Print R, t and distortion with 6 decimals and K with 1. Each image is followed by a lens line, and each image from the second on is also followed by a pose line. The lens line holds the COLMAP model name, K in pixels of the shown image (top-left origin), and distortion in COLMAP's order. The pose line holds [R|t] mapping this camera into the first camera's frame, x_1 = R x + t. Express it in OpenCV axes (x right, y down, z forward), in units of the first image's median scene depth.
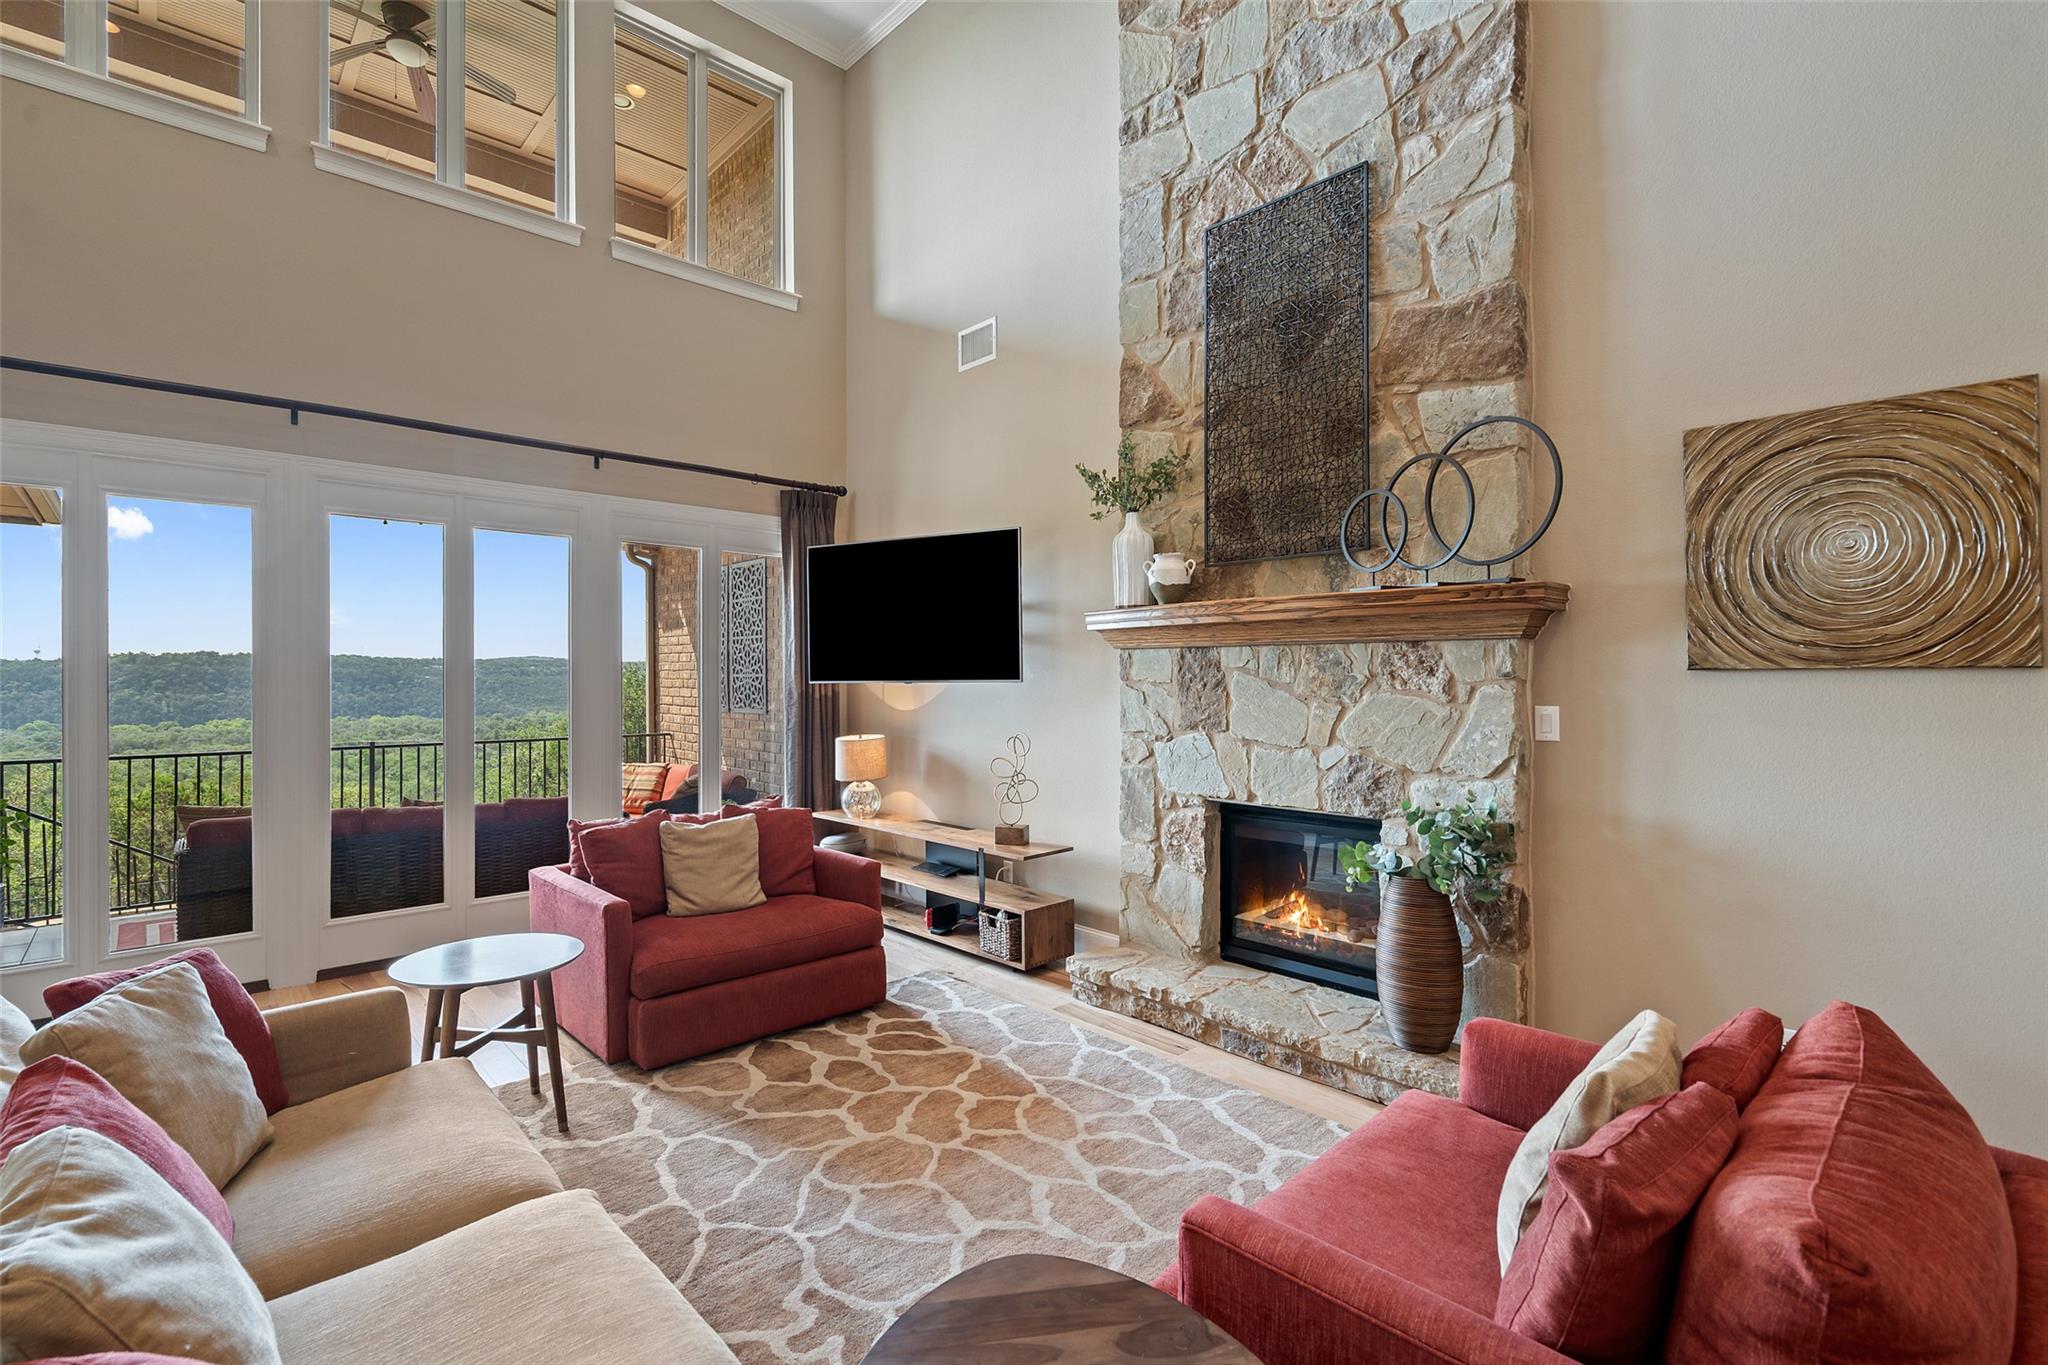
lens RADIAL K [[927.4, 0, 1016.8], [0, 927.4, 674.1], [0, 0, 1]] dist [-0.000417, -0.000025]
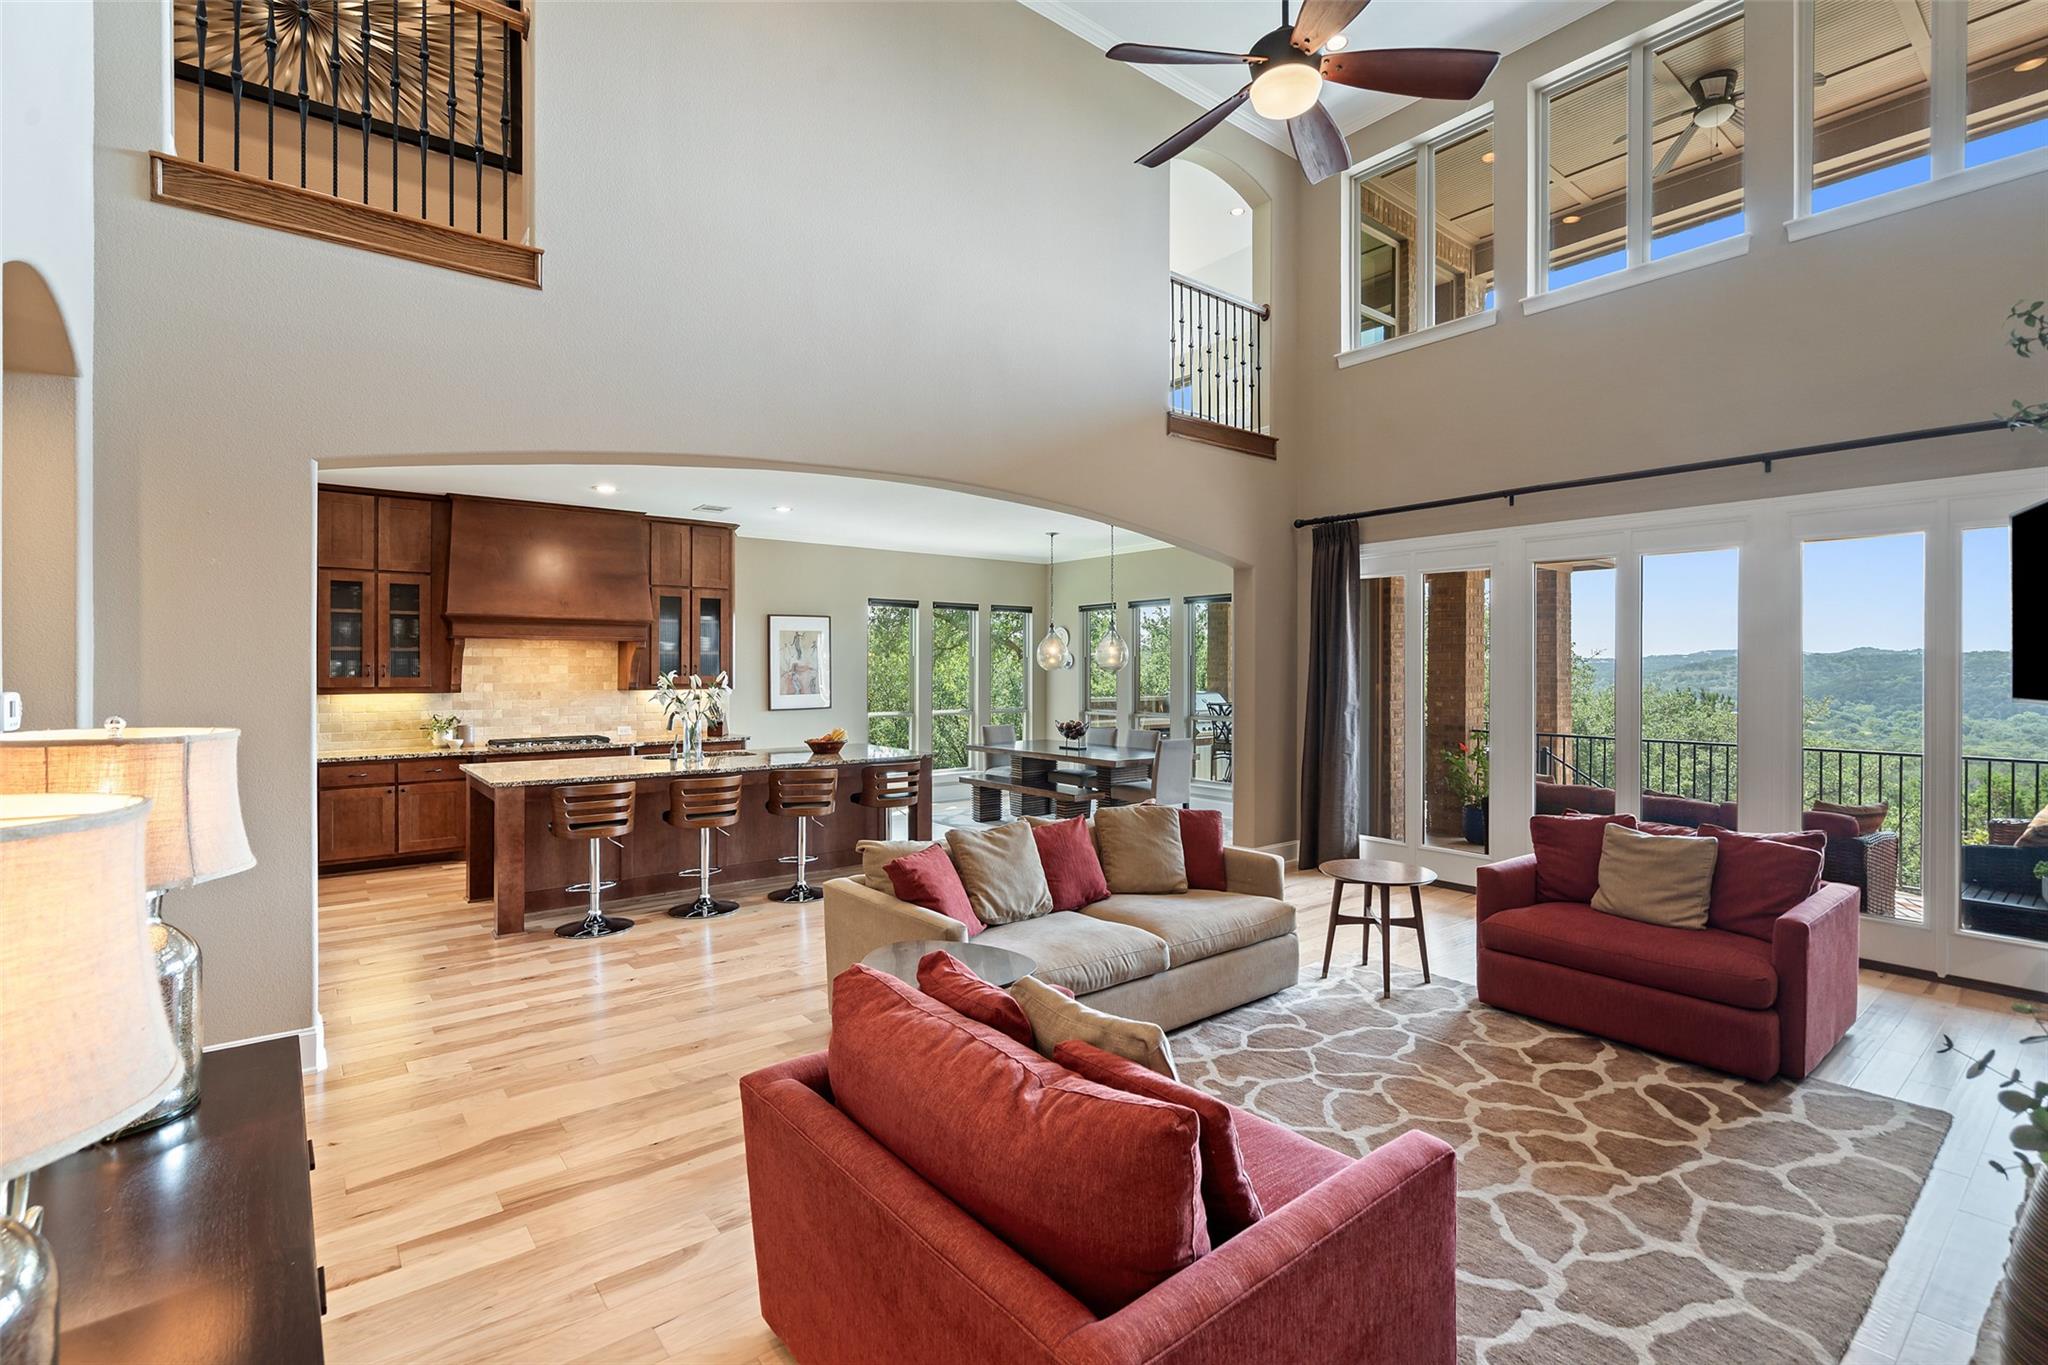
lens RADIAL K [[927.4, 0, 1016.8], [0, 927.4, 674.1], [0, 0, 1]] dist [-0.000417, -0.000025]
pose [[-0.078887, 0.008917, -0.996844, 0.905215], [0.001563, 0.999960, 0.008821, -0.032221], [0.996882, -0.000862, -0.078897, 0.468122]]
